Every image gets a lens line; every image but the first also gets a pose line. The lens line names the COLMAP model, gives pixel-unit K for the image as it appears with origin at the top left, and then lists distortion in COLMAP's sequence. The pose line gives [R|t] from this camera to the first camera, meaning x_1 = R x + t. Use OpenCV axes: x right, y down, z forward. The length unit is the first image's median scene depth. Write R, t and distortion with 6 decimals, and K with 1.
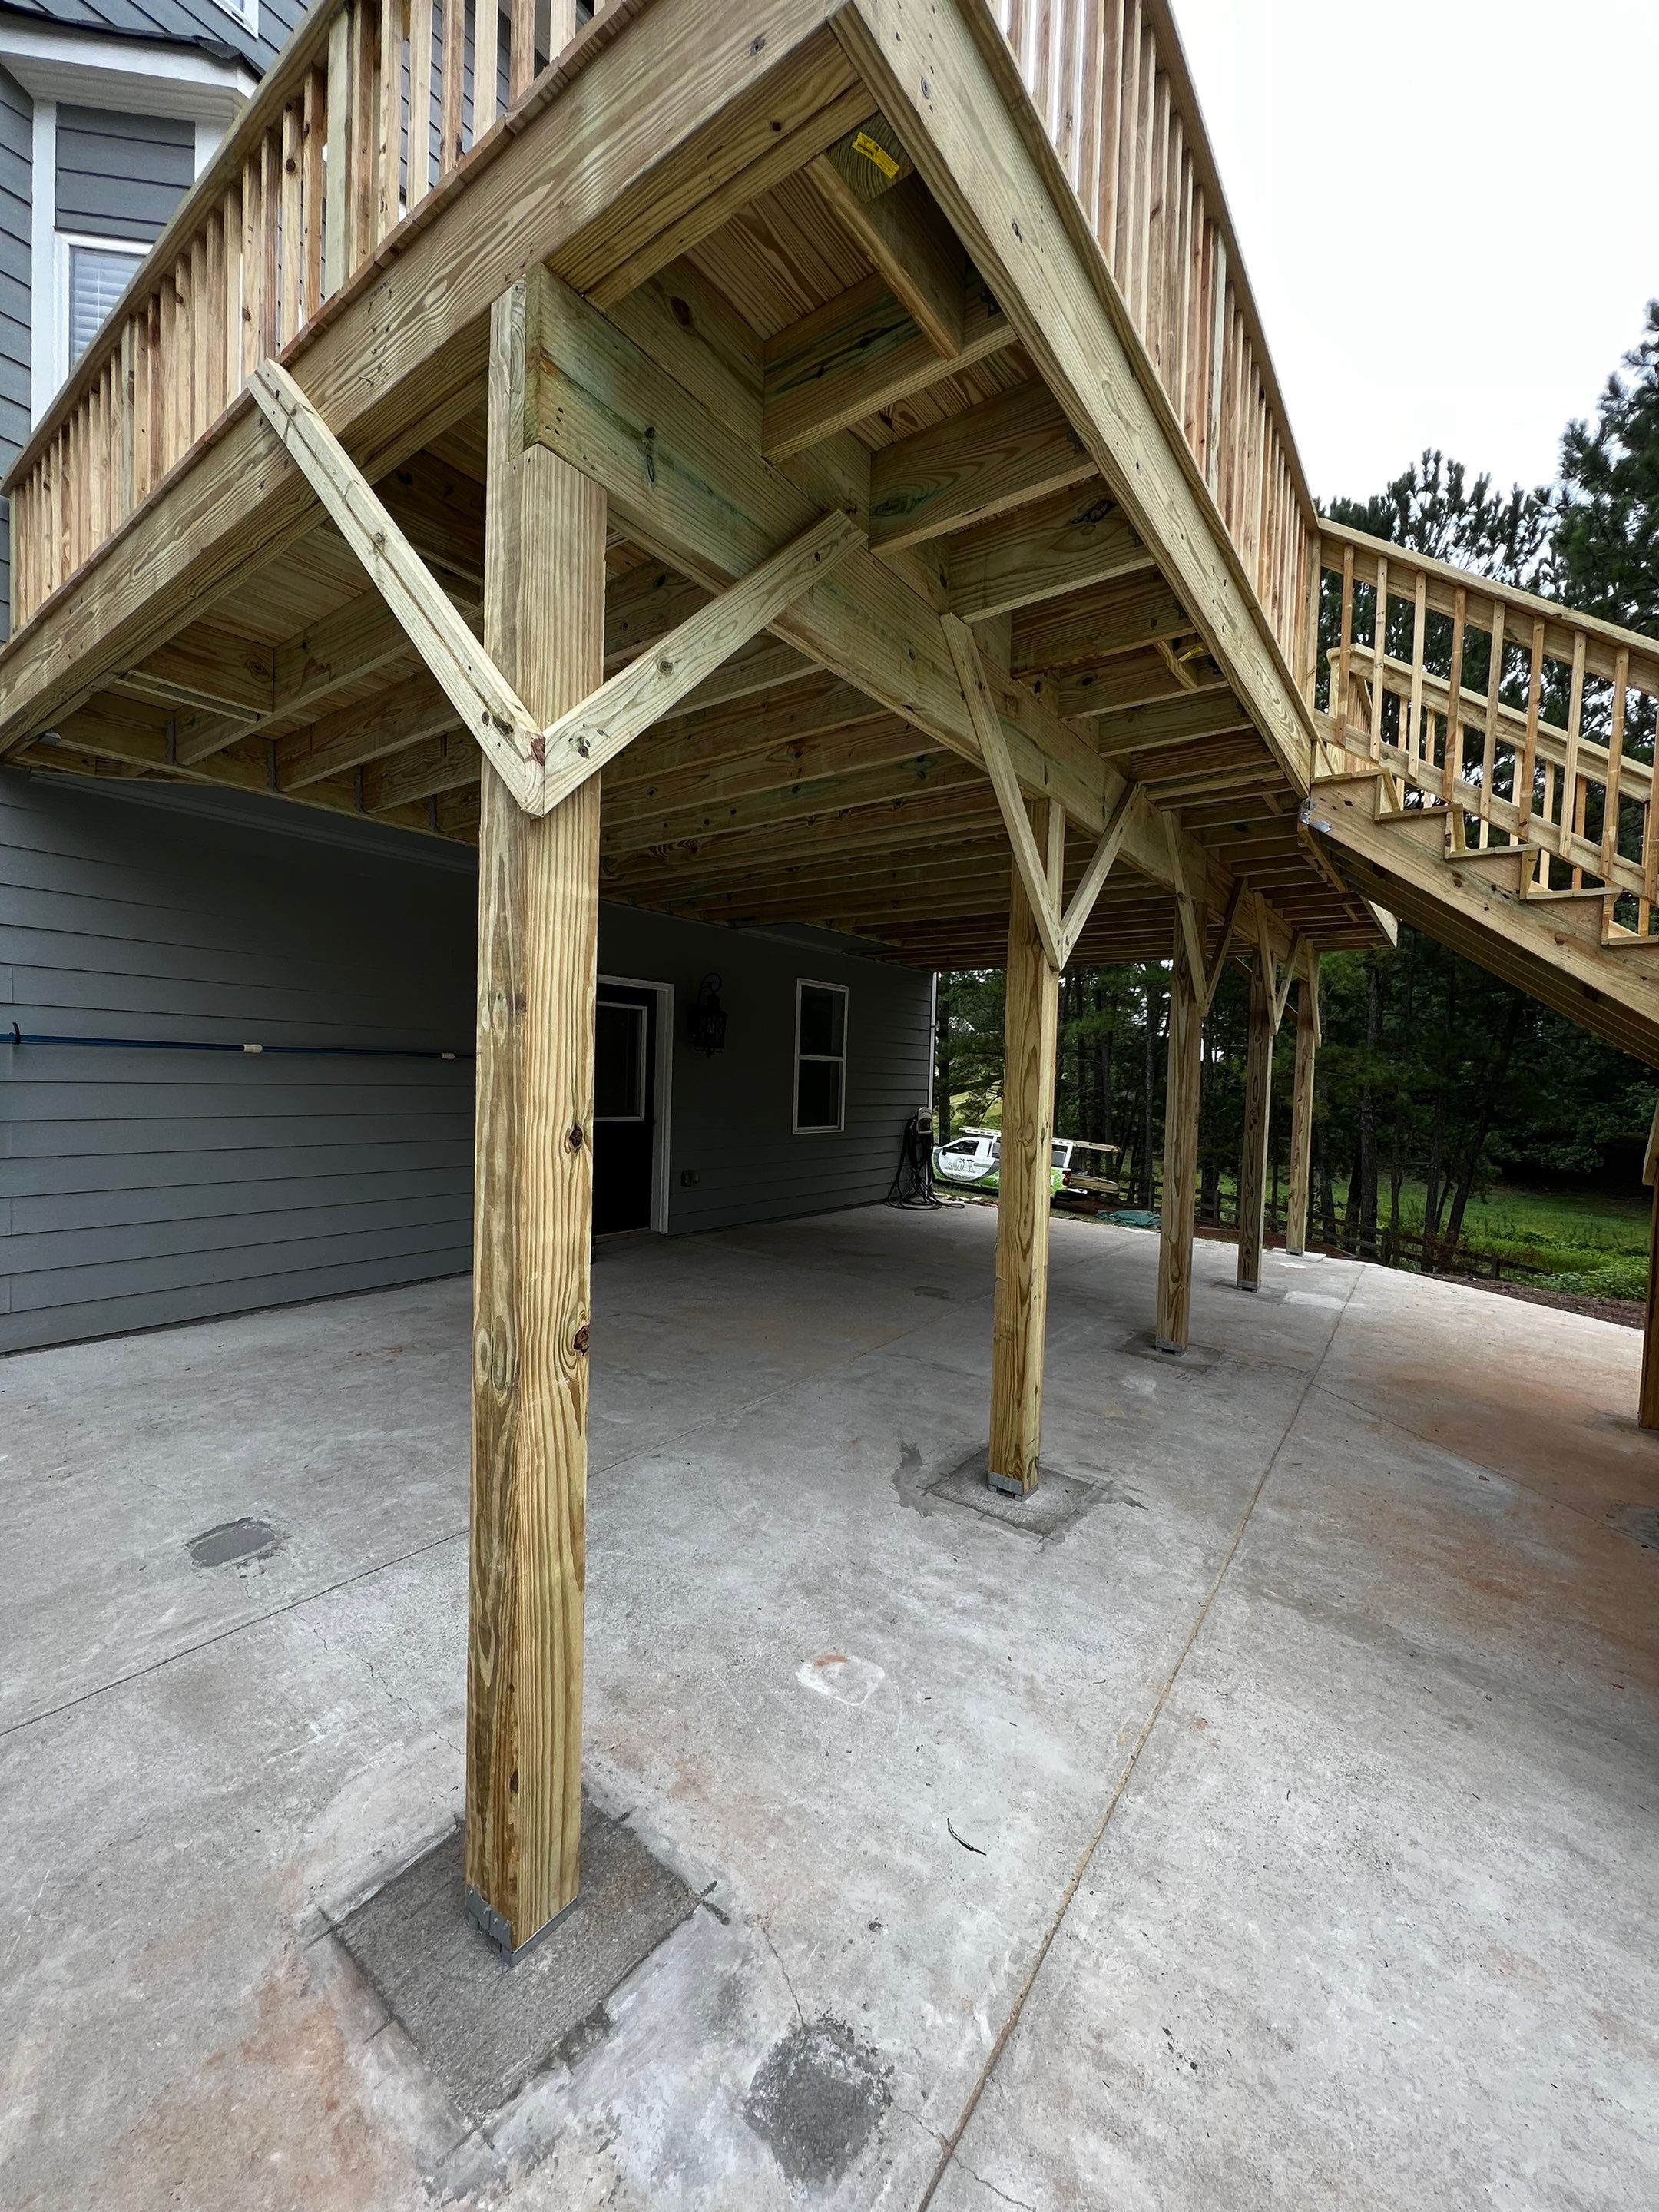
lens RADIAL K [[884.1, 0, 828.0], [0, 884.1, 1102.7], [0, 0, 1]] dist [0.000191, 0.000103]
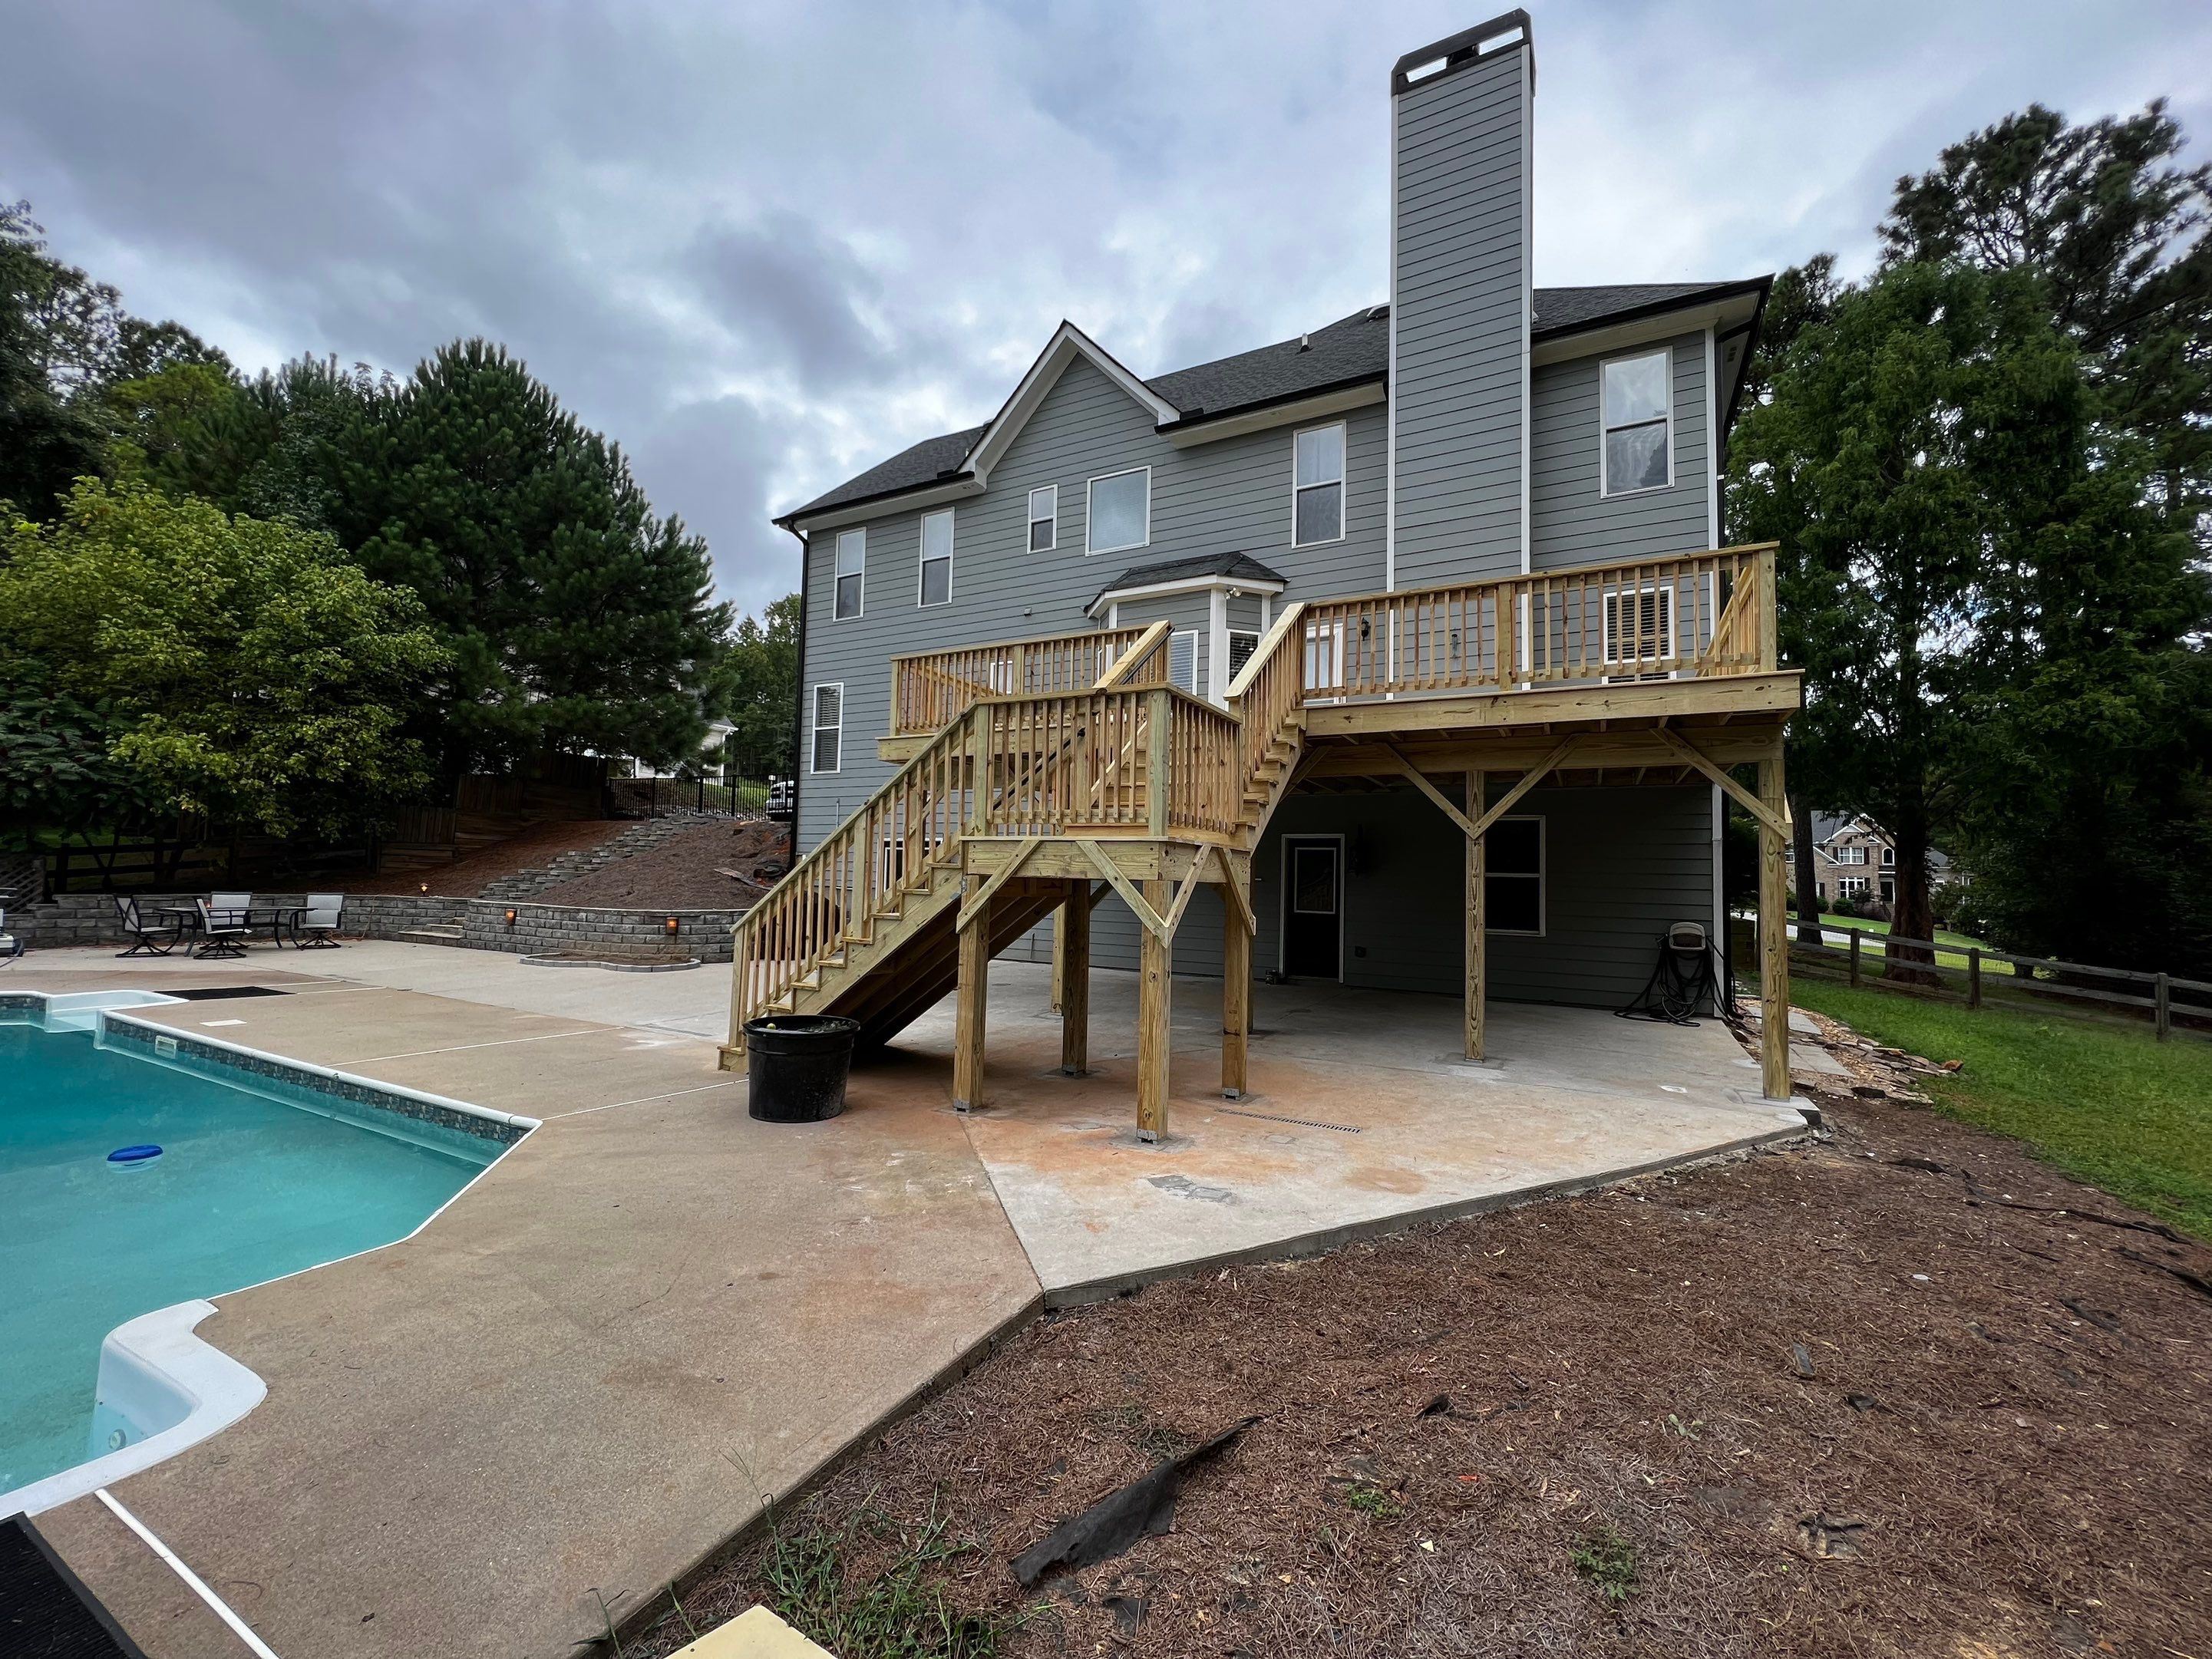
lens RADIAL K [[884.0, 0, 1104.2], [0, 884.0, 829.4], [0, 0, 1]] dist [0.000191, 0.000103]
pose [[0.133288, -0.083567, -0.987548, 2.505550], [-0.050922, 0.994545, -0.091032, 0.061897], [0.989768, 0.062422, 0.128305, 0.581552]]
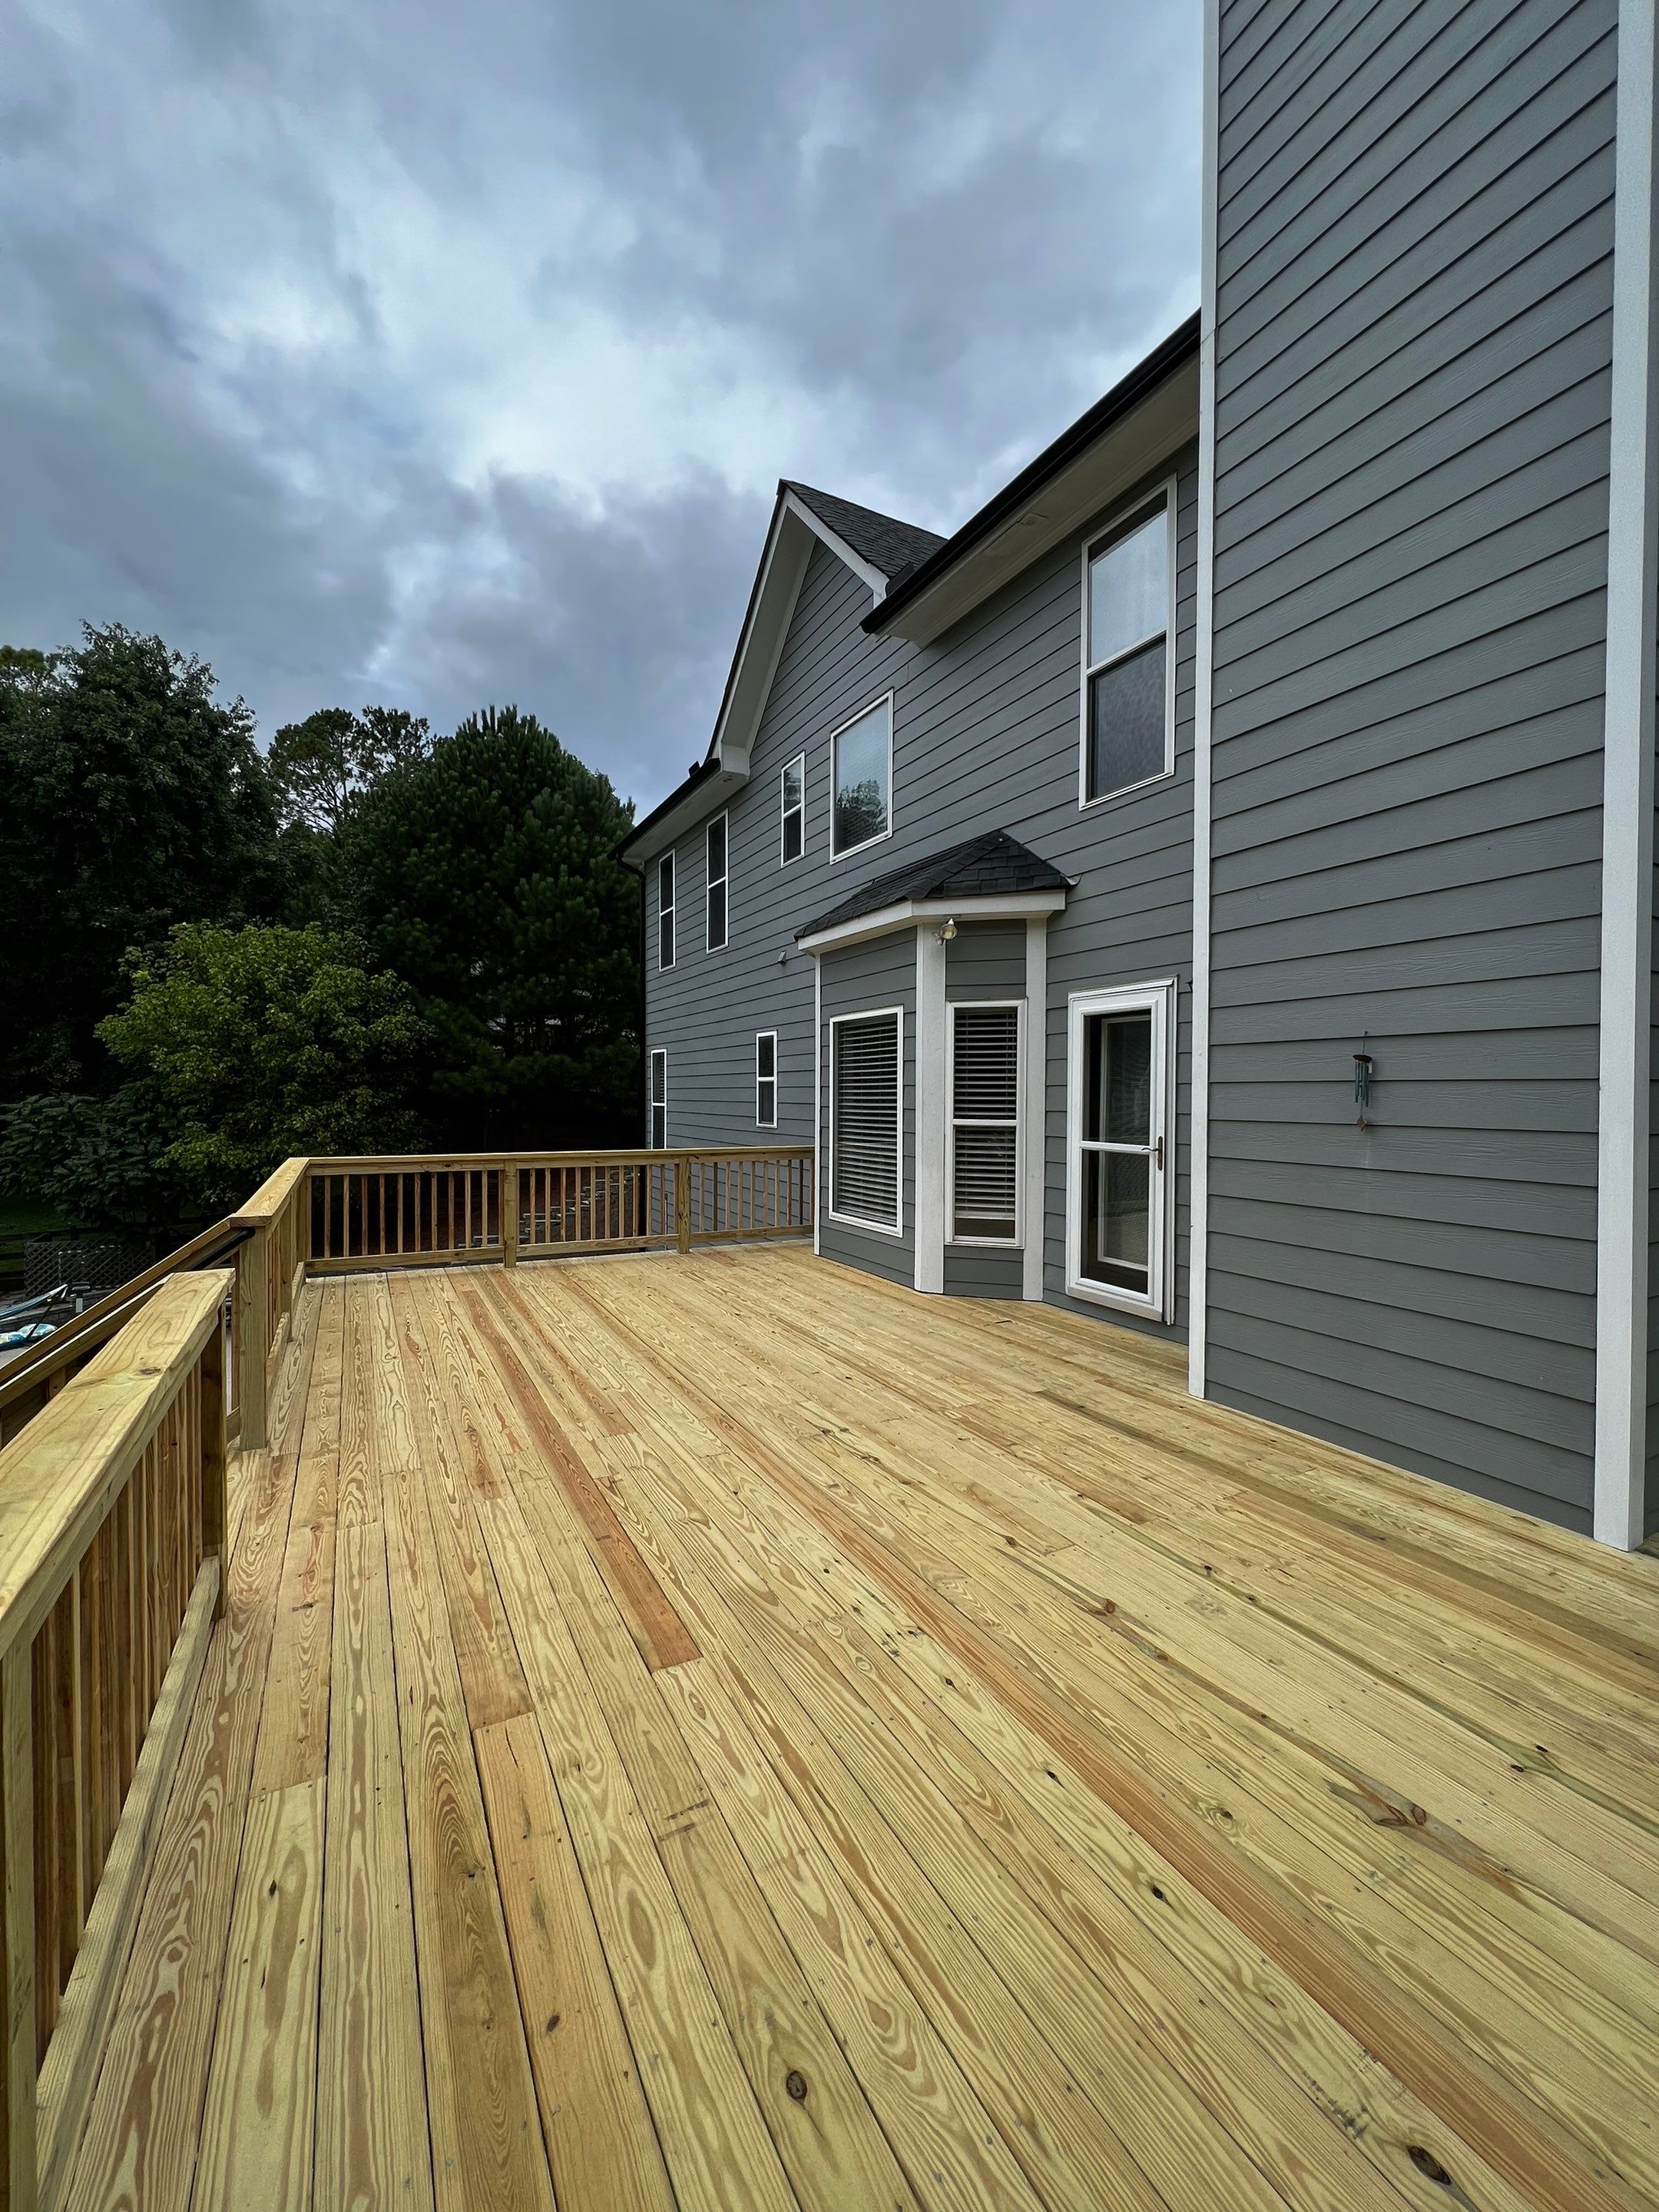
lens RADIAL K [[884.1, 0, 828.9], [0, 884.1, 1104.4], [0, 0, 1]] dist [0.000191, 0.000103]
pose [[-0.427245, -0.019817, -0.903919, 1.058548], [-0.042534, 0.999093, -0.001800, -0.745783], [0.903135, 0.037679, -0.427701, 1.834449]]
